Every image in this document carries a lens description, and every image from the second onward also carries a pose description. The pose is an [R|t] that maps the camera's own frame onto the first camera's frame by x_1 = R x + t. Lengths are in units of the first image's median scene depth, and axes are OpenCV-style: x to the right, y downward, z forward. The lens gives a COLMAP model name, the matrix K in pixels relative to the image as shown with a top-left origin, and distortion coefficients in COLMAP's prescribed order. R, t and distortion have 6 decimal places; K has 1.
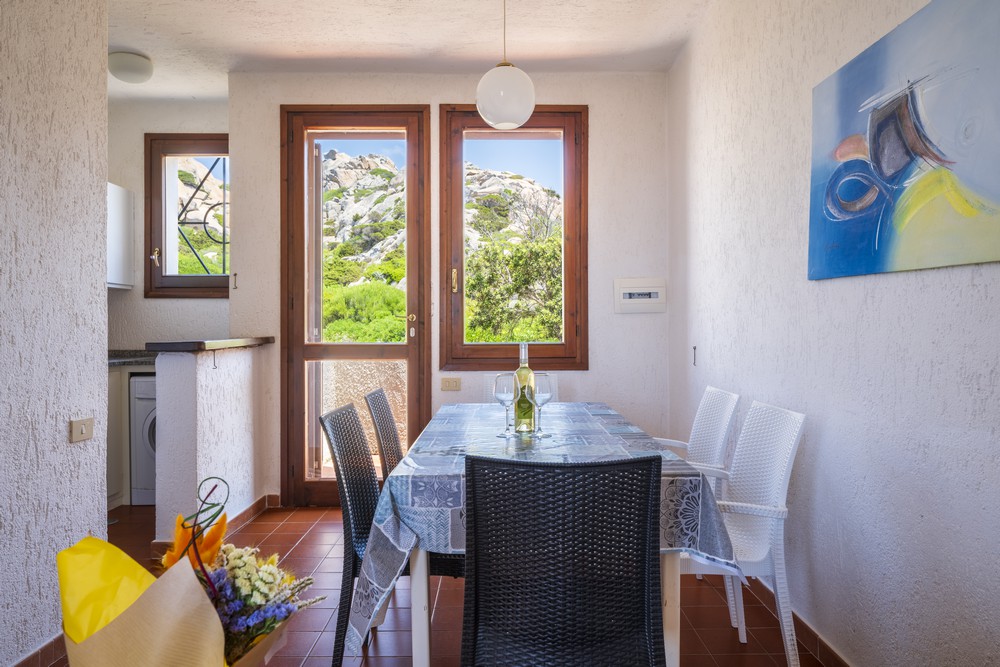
lens RADIAL K [[674.4, 0, 500.0], [0, 674.4, 333.5], [0, 0, 1]] dist [-0.004046, -0.000835]
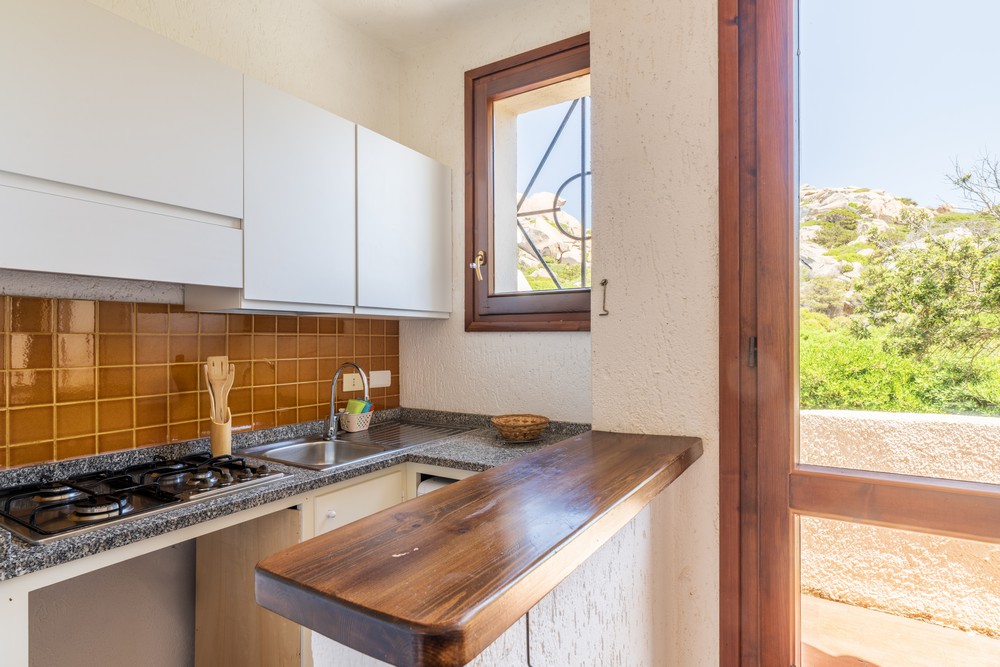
lens RADIAL K [[529.3, 0, 500.0], [0, 529.3, 333.5], [0, 0, 1]] dist [-0.000236, 0.000035]
pose [[0.850147, -0.005875, -0.526513, -0.306053], [-0.003500, 0.999853, -0.016809, -0.054951], [0.526534, 0.016133, 0.850001, 0.764635]]
